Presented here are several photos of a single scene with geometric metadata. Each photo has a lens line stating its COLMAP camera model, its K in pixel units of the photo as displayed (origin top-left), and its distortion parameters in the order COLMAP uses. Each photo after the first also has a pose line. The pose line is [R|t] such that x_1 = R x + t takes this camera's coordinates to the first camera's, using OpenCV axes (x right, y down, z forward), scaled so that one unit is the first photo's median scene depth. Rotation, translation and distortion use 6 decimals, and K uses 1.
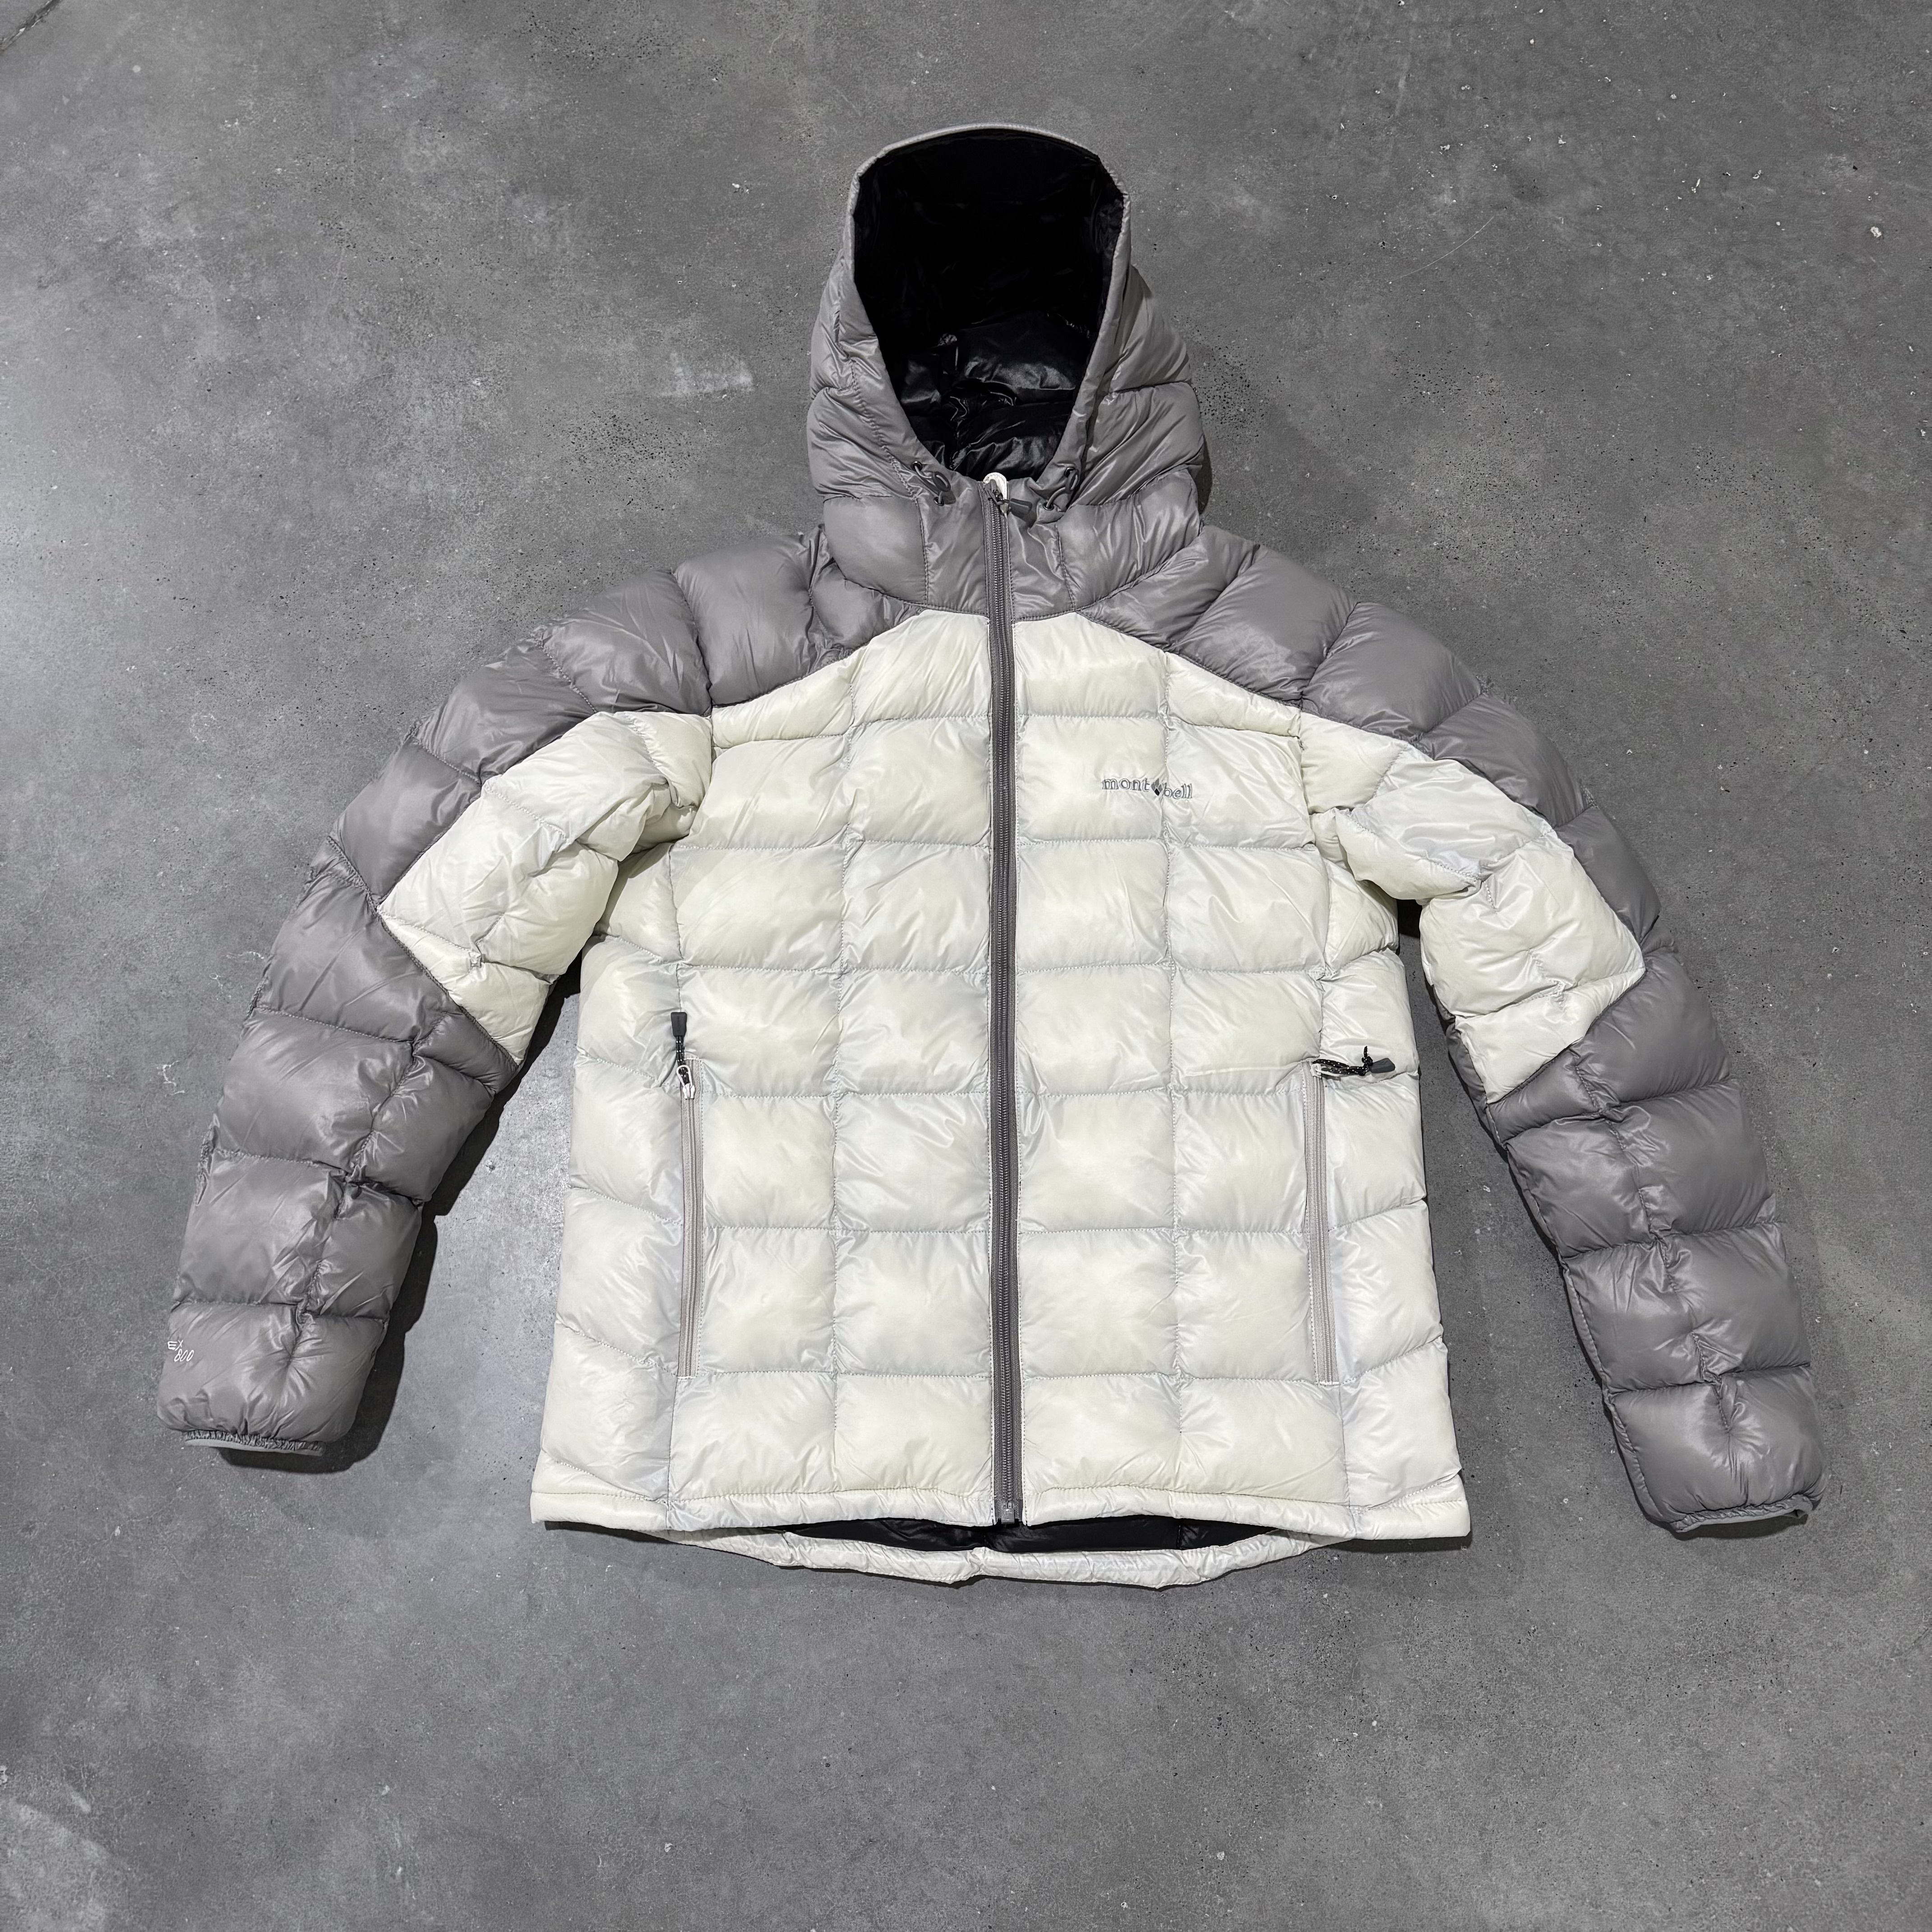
lens RADIAL K [[1840.2, 0, 965.4], [0, 1840.2, 966.0], [0, 0, 1]] dist [0.113153, -0.229197]
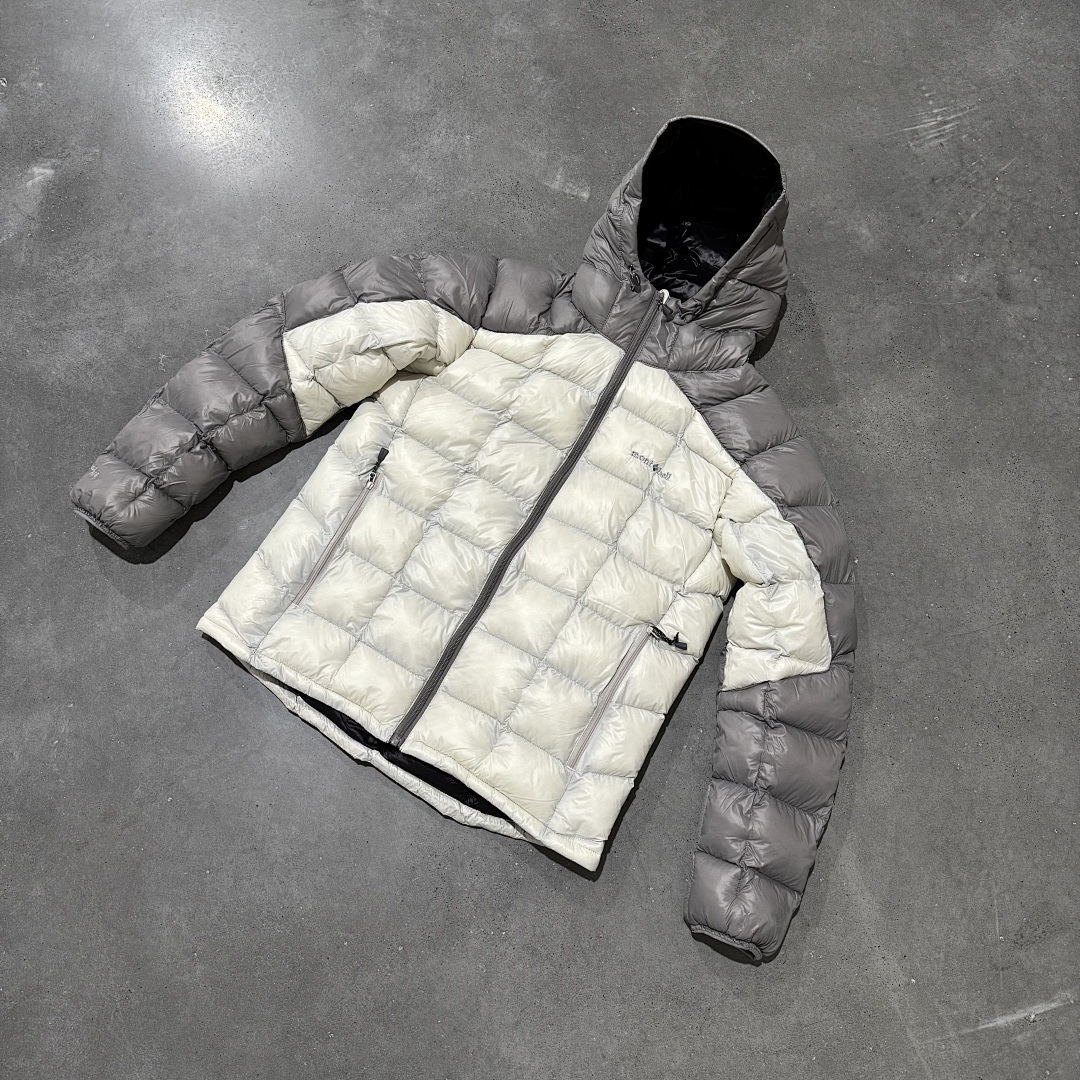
lens RADIAL K [[1028.7, 0, 539.6], [0, 1028.7, 540.0], [0, 0, 1]] dist [0.113153, -0.229197]
pose [[0.866478, 0.483610, -0.123839, 0.175450], [-0.487168, 0.873306, 0.001769, 0.027990], [0.109005, 0.058798, 0.992301, -0.084593]]
